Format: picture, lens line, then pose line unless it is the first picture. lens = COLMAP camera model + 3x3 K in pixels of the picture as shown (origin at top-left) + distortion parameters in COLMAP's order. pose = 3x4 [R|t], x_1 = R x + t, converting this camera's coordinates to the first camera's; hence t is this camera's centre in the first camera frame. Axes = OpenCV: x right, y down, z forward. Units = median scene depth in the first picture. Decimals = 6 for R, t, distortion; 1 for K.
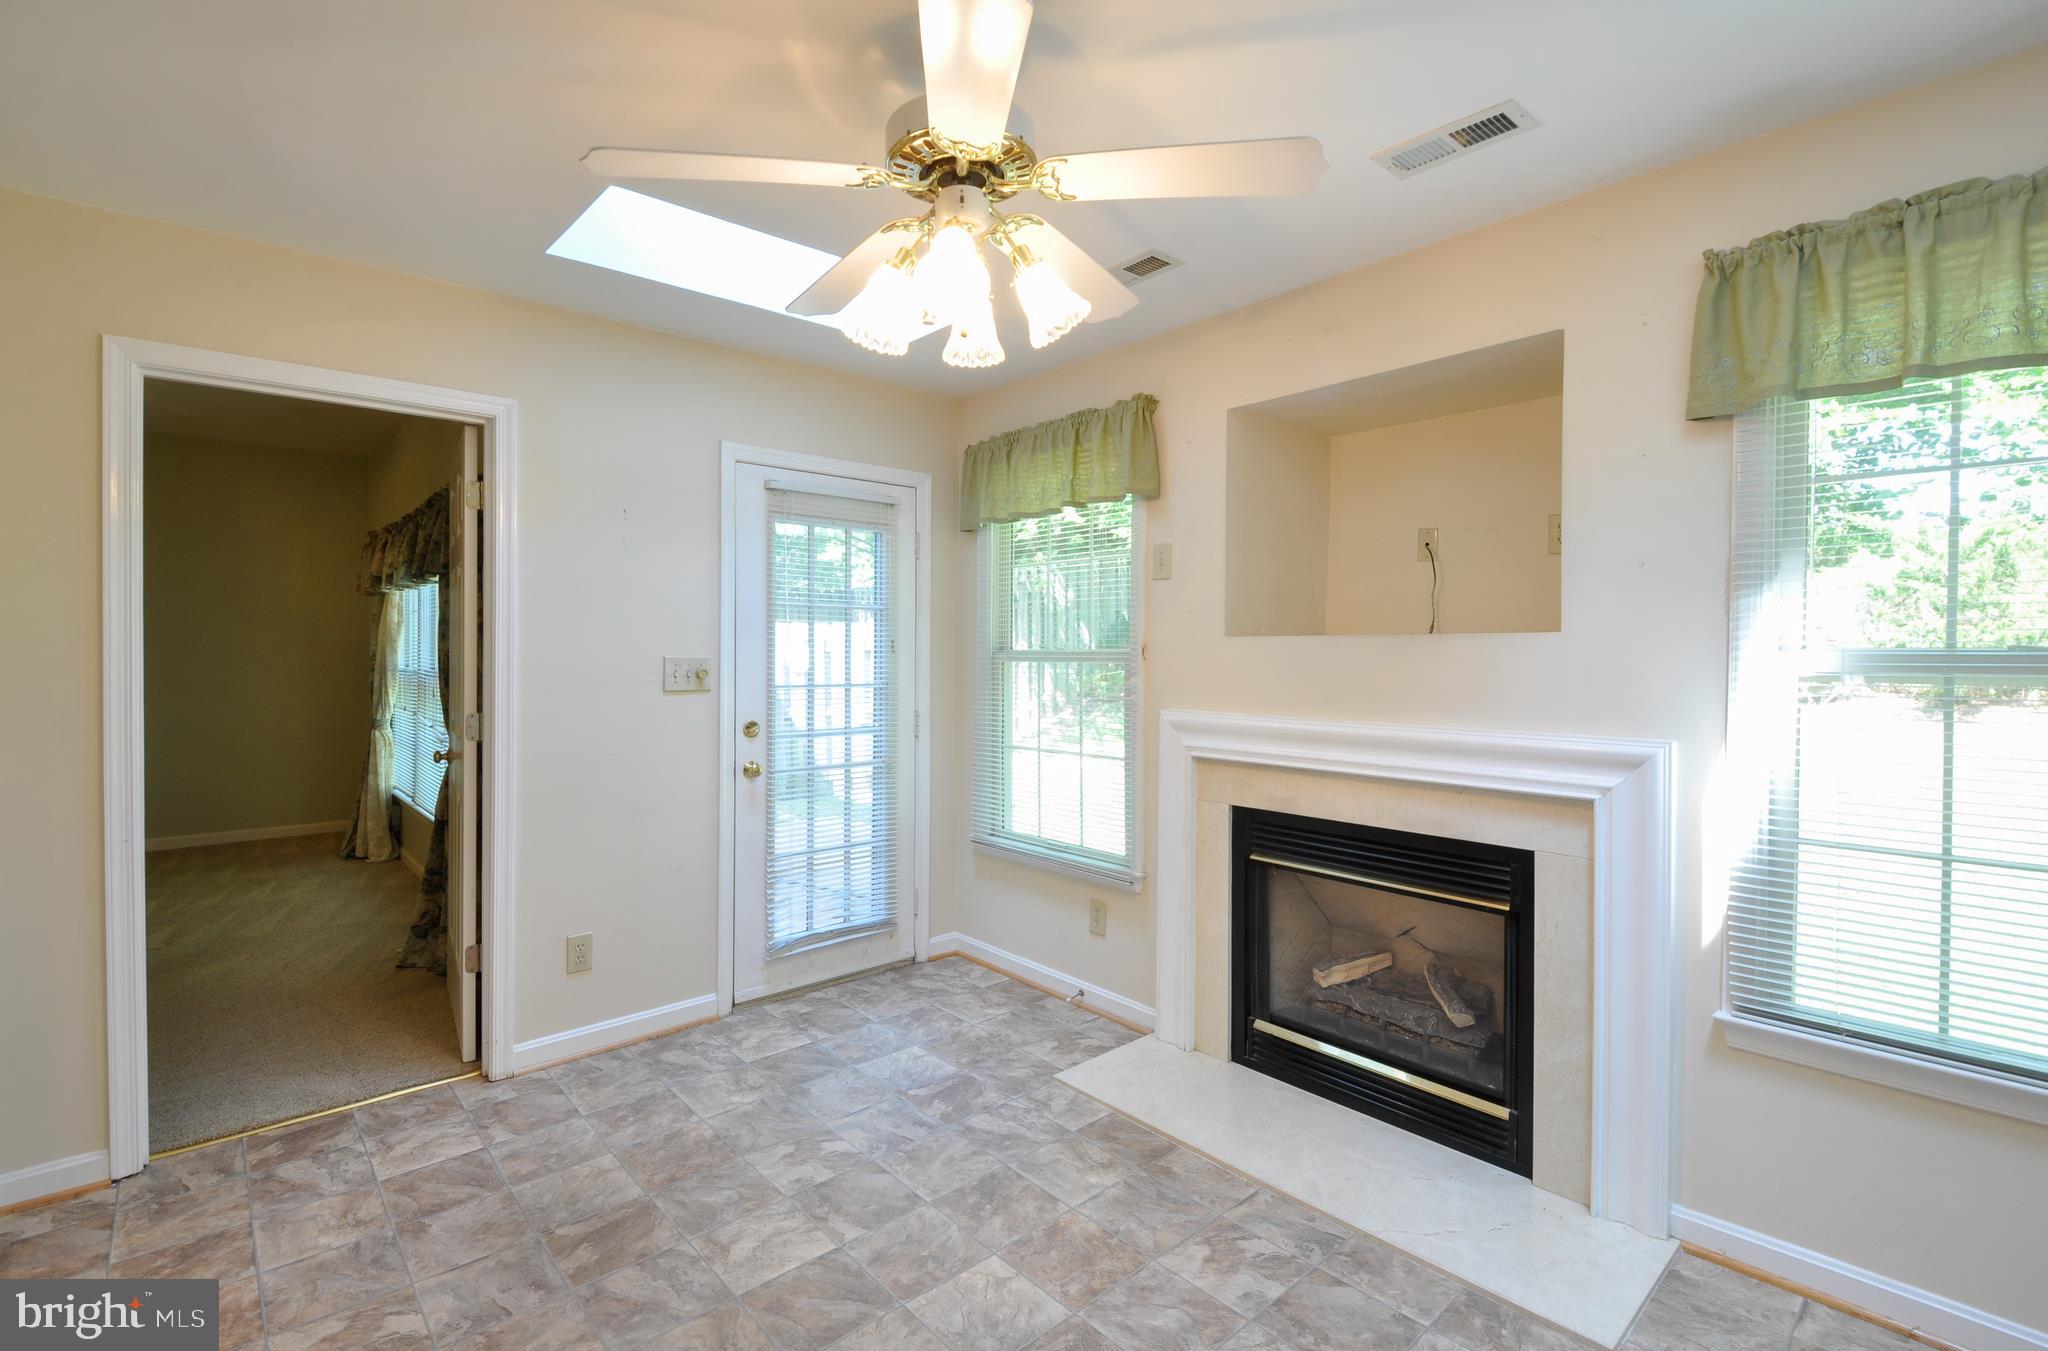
lens RADIAL K [[929.2, 0, 1016.5], [0, 929.2, 654.4], [0, 0, 1]] dist [-0.001682, -0.002389]
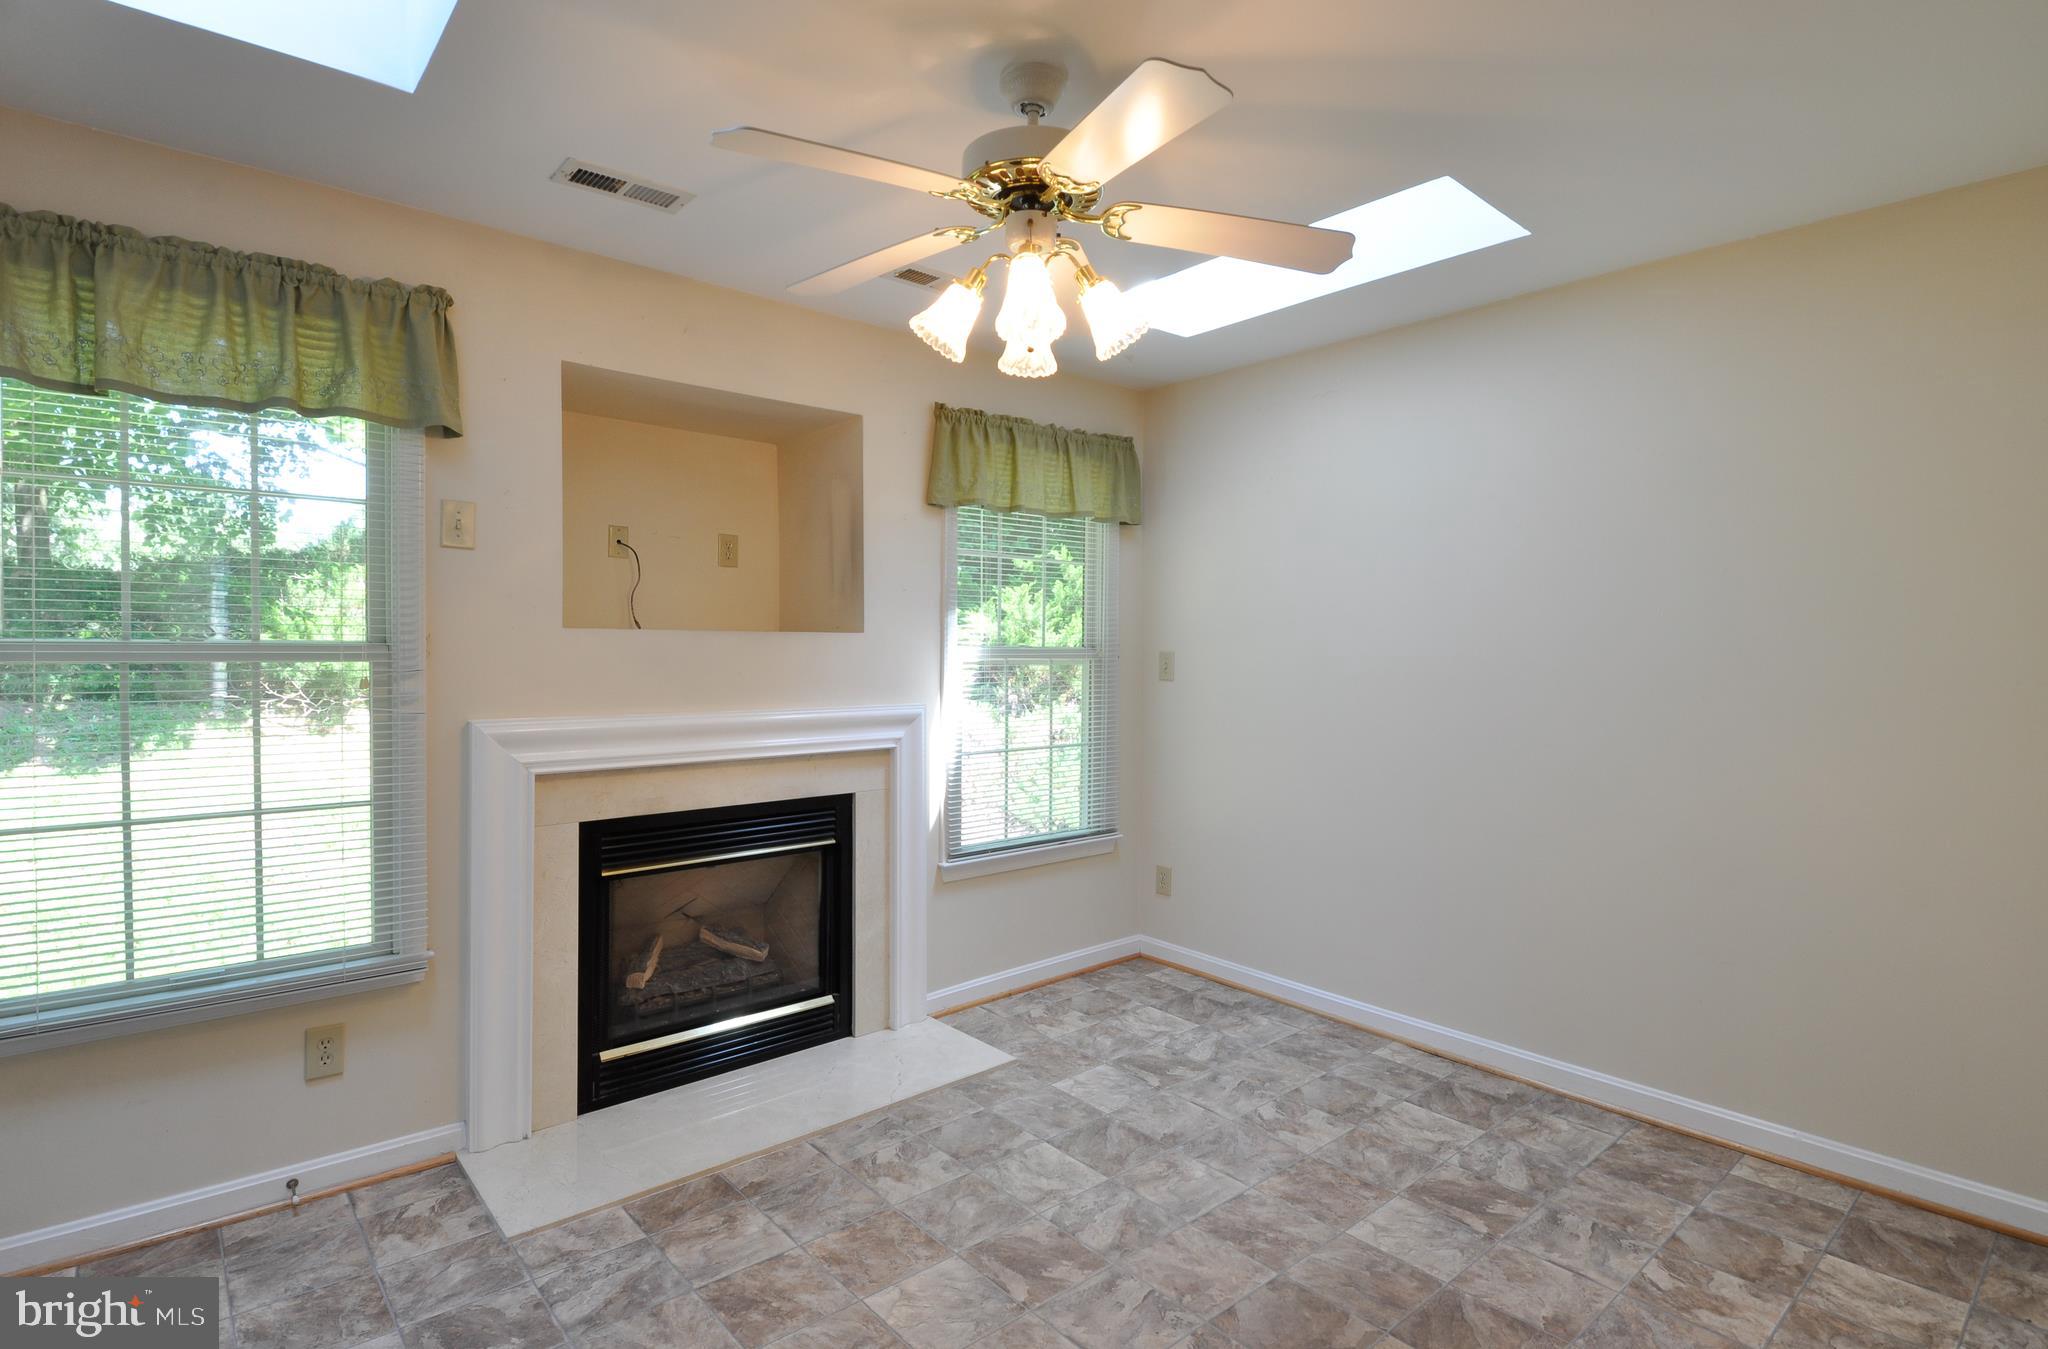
lens RADIAL K [[1003.4, 0, 1014.9], [0, 1003.4, 657.5], [0, 0, 1]] dist [0.012592, -0.015068]
pose [[0.008848, -0.008542, 0.999924, -0.847431], [0.001878, 0.999962, 0.008526, 0.000873], [-0.999959, 0.001803, 0.008864, 0.699459]]
